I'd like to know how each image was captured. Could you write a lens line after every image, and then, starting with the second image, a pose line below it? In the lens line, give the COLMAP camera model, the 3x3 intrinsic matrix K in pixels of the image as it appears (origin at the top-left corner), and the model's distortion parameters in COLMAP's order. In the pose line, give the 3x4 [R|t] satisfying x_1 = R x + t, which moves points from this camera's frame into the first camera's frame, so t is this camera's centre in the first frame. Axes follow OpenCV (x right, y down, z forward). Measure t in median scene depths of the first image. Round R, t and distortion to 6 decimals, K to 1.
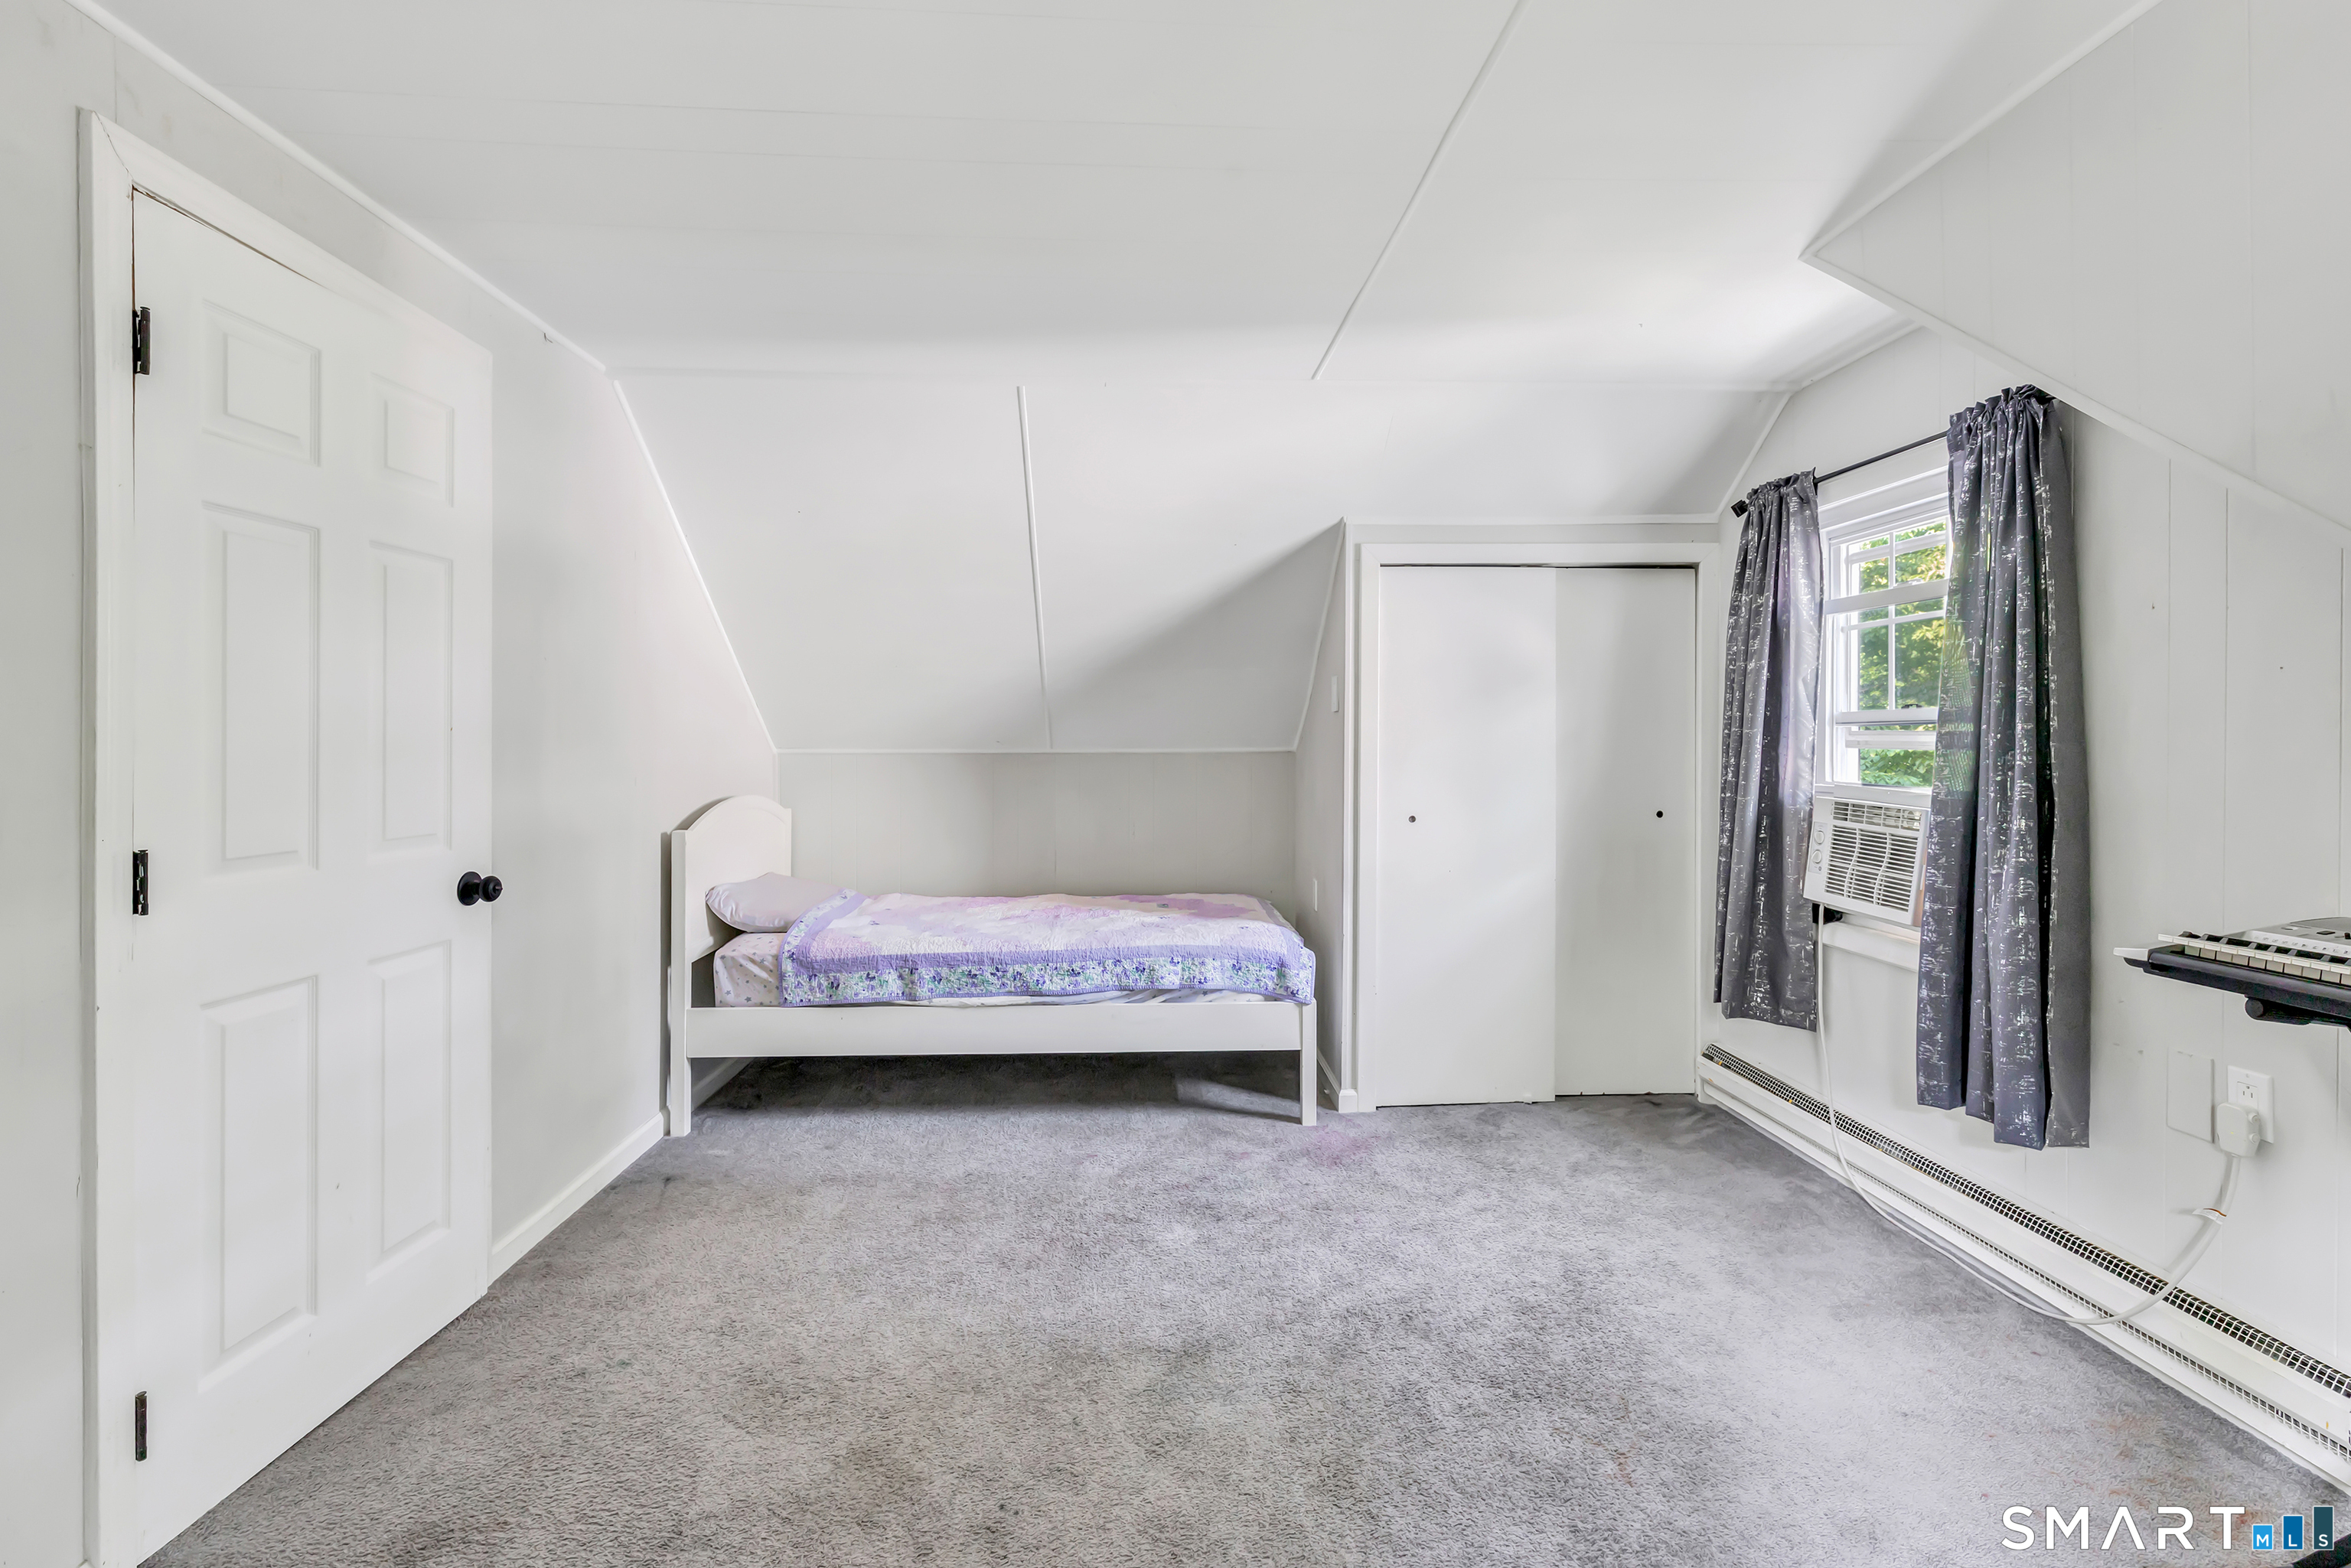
lens RADIAL K [[1031.3, 0, 1214.1], [0, 1031.3, 740.4], [0, 0, 1]] dist [0.000899, 0.000644]
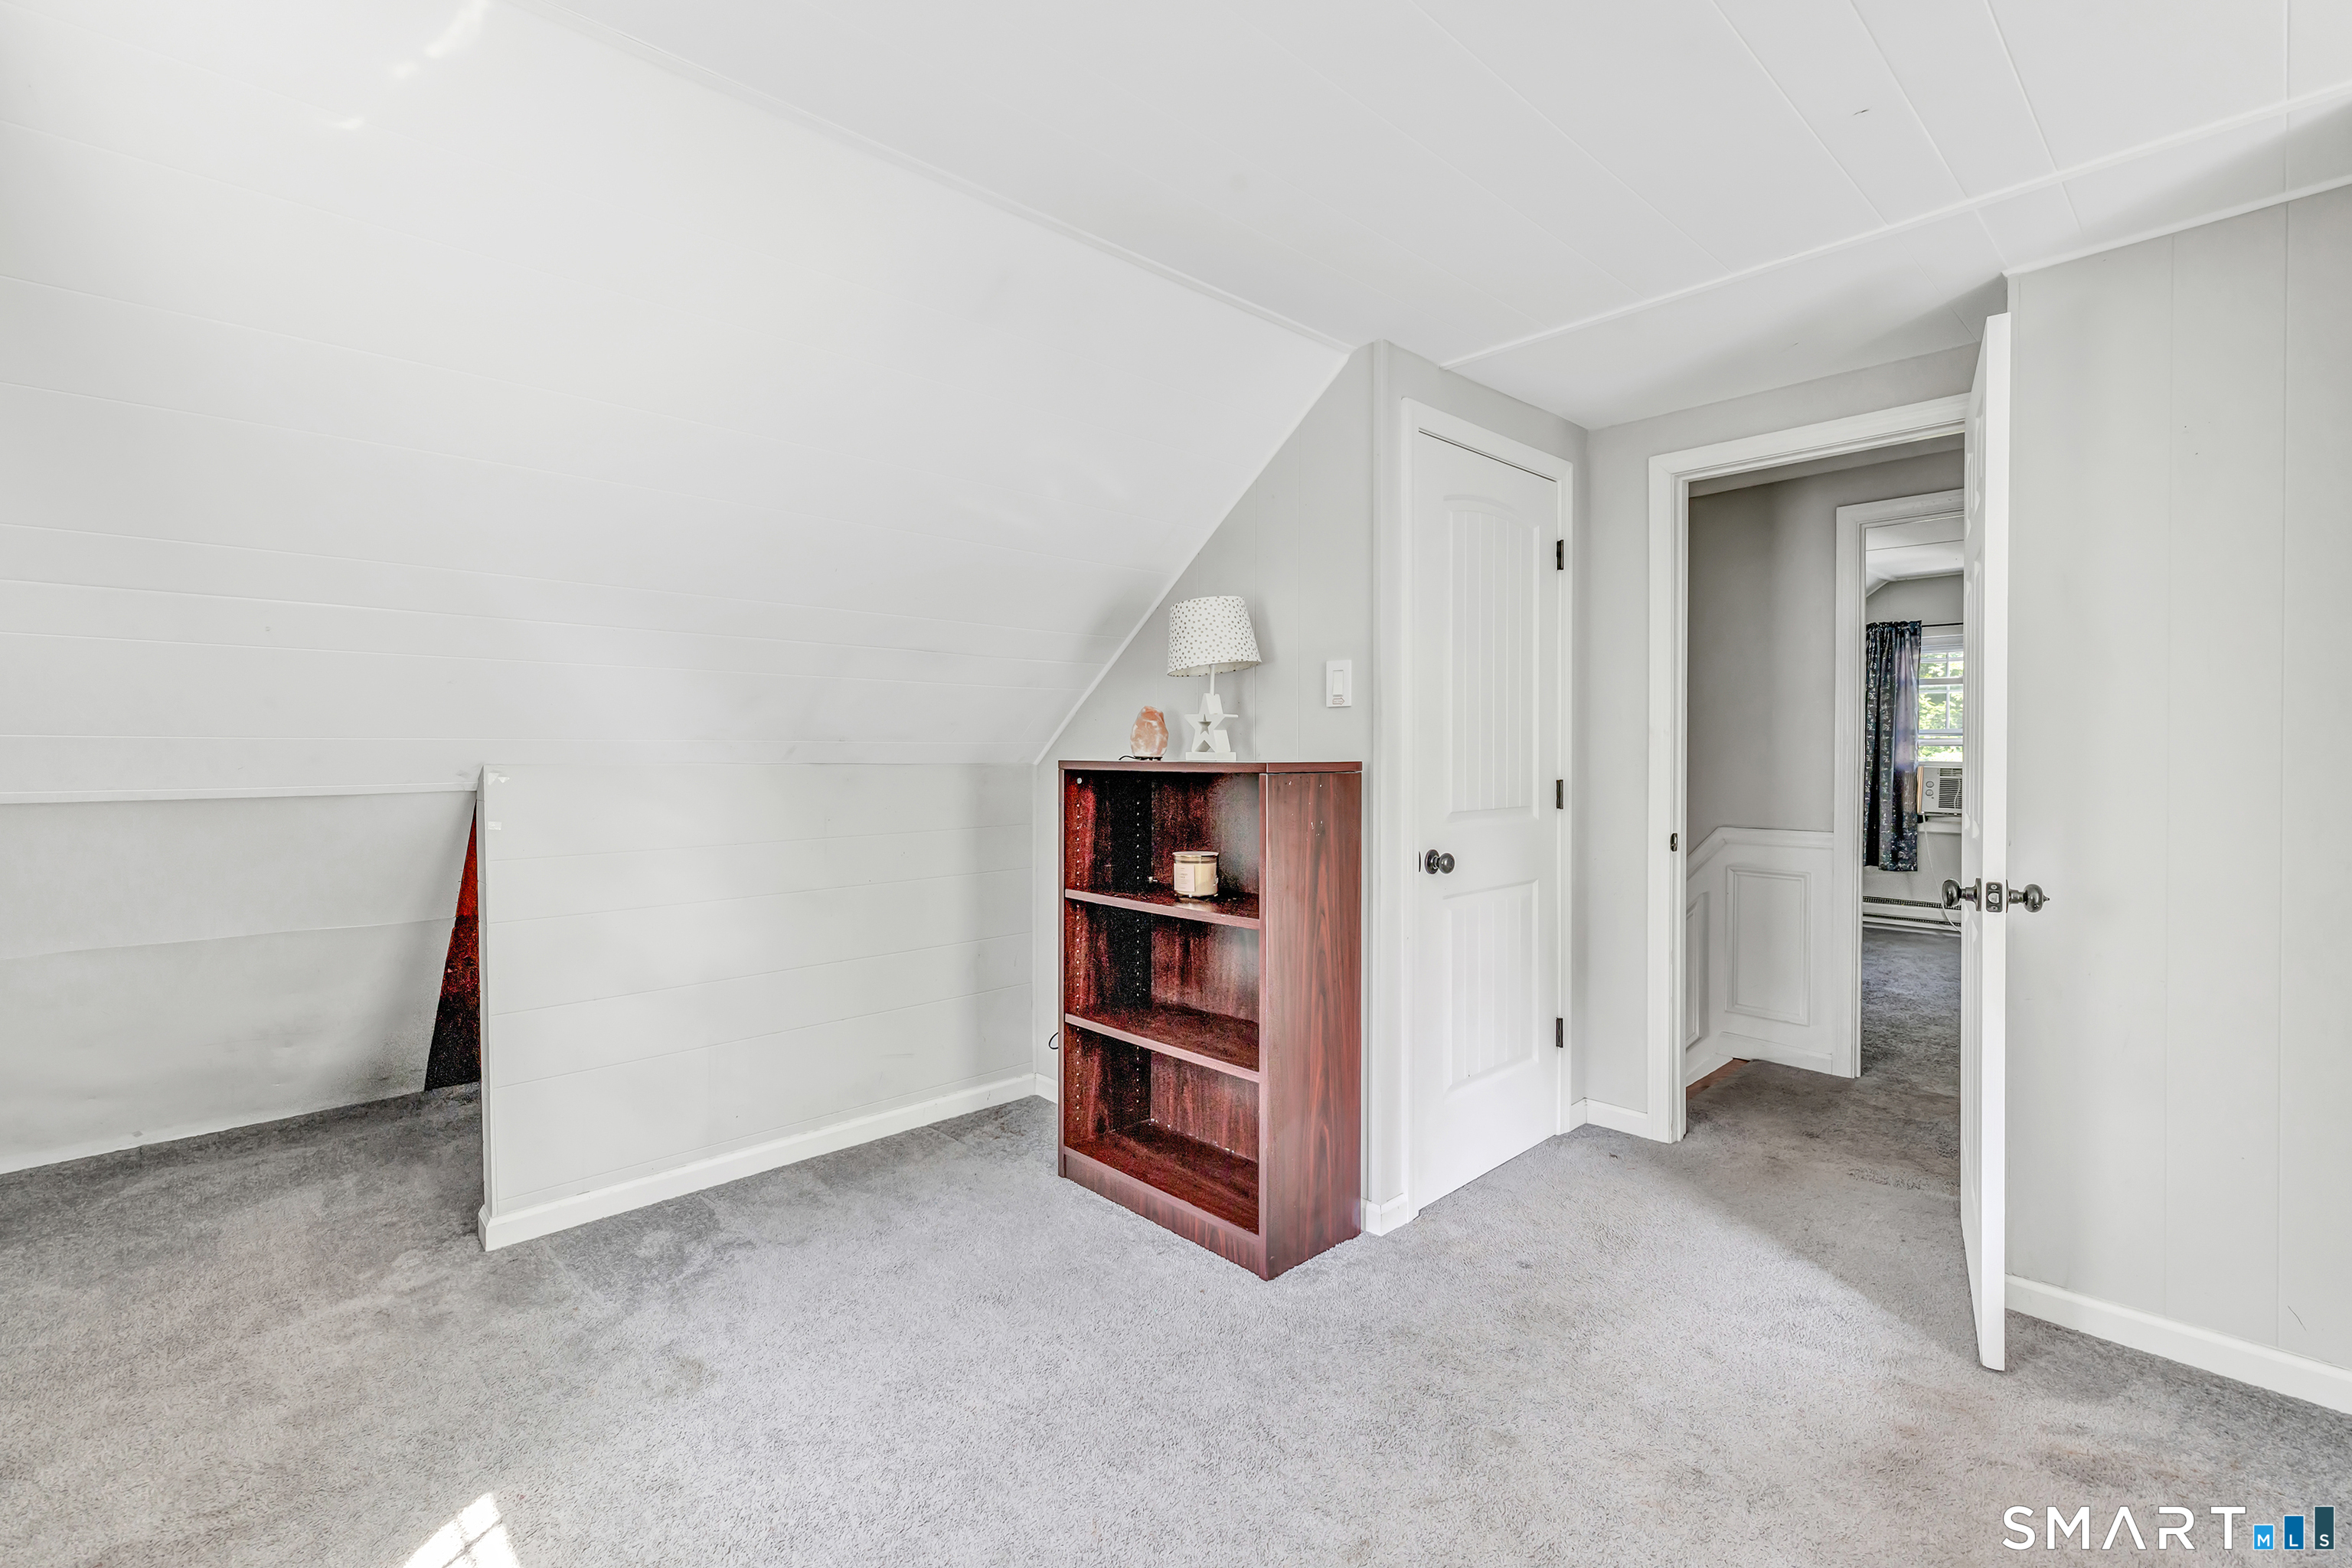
lens RADIAL K [[1044.0, 0, 1157.6], [0, 1044.0, 765.6], [0, 0, 1]] dist [-0.001143, 0.000054]
pose [[0.781348, -0.014817, 0.623919, -2.019190], [0.005383, 0.999841, 0.017004, 0.004343], [-0.624072, -0.009928, 0.781304, 0.255798]]
